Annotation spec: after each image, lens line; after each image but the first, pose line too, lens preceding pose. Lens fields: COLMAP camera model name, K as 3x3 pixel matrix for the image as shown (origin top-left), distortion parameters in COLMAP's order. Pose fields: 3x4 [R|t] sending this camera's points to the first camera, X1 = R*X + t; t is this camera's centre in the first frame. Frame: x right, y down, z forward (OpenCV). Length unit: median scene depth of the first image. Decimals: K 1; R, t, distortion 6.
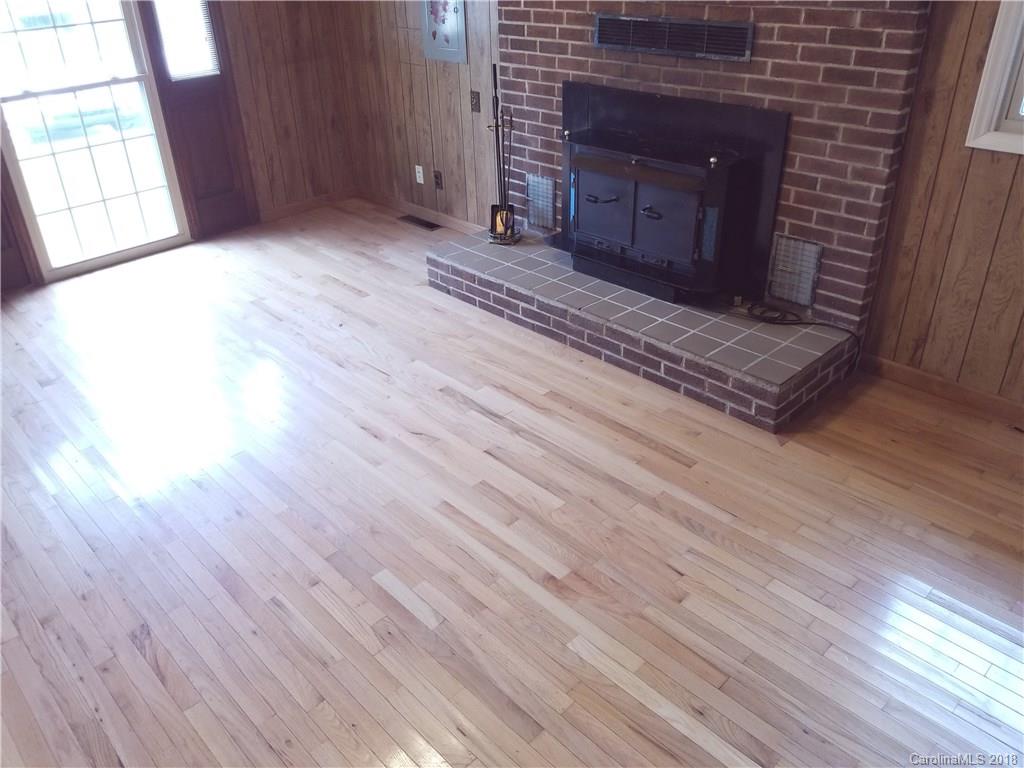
lens RADIAL K [[813.2, 0, 481.3], [0, 813.2, 372.3], [0, 0, 1]] dist [0.037842, -0.065773]
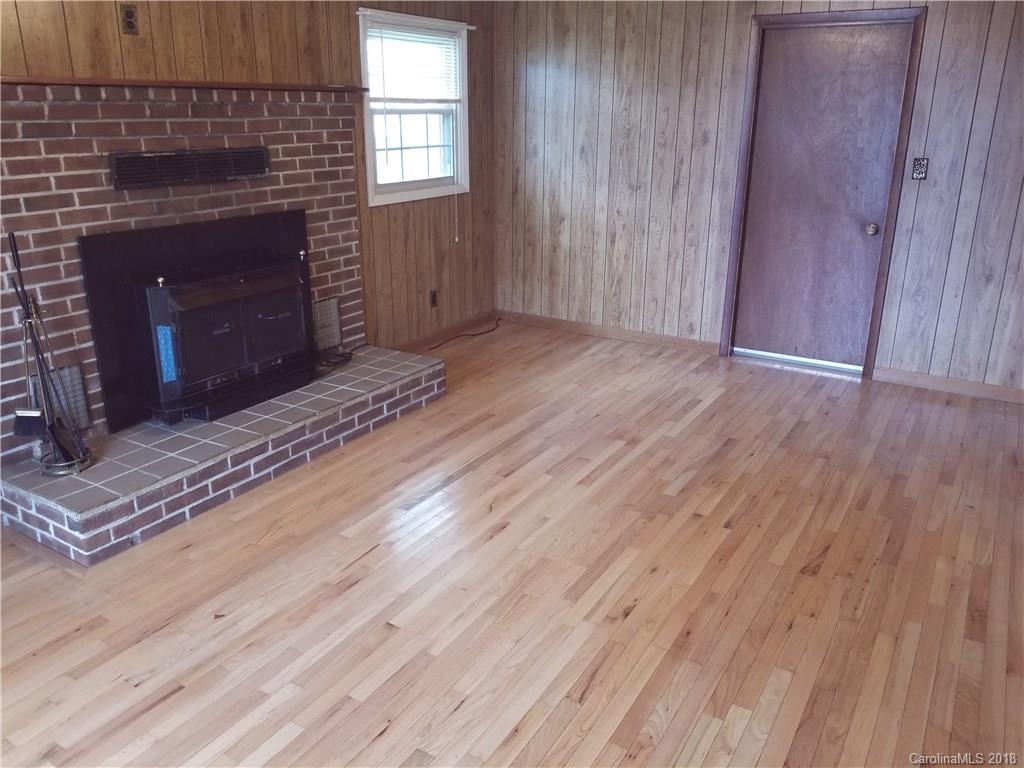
lens RADIAL K [[813.2, 0, 519.6], [0, 813.2, 385.0], [0, 0, 1]] dist [0.037842, -0.065773]
pose [[-0.291512, -0.264890, 0.919159, -0.948180], [0.476731, 0.792825, 0.379678, -0.401084], [-0.829306, 0.548873, -0.104836, 0.947879]]
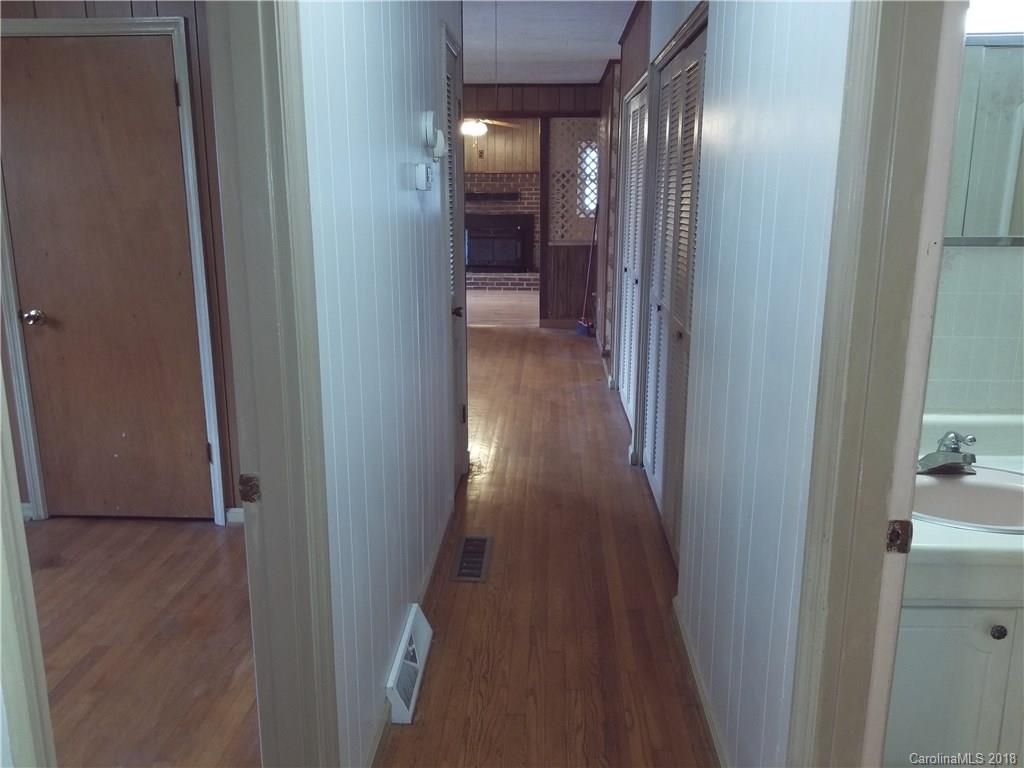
lens RADIAL K [[813.2, 0, 511.2], [0, 813.2, 381.3], [0, 0, 1]] dist [0.037842, -0.065773]
pose [[0.703611, -0.121622, 0.700100, -2.245542], [0.318087, 0.934927, -0.157266, 0.889872], [-0.635415, 0.333347, 0.696511, -1.189094]]
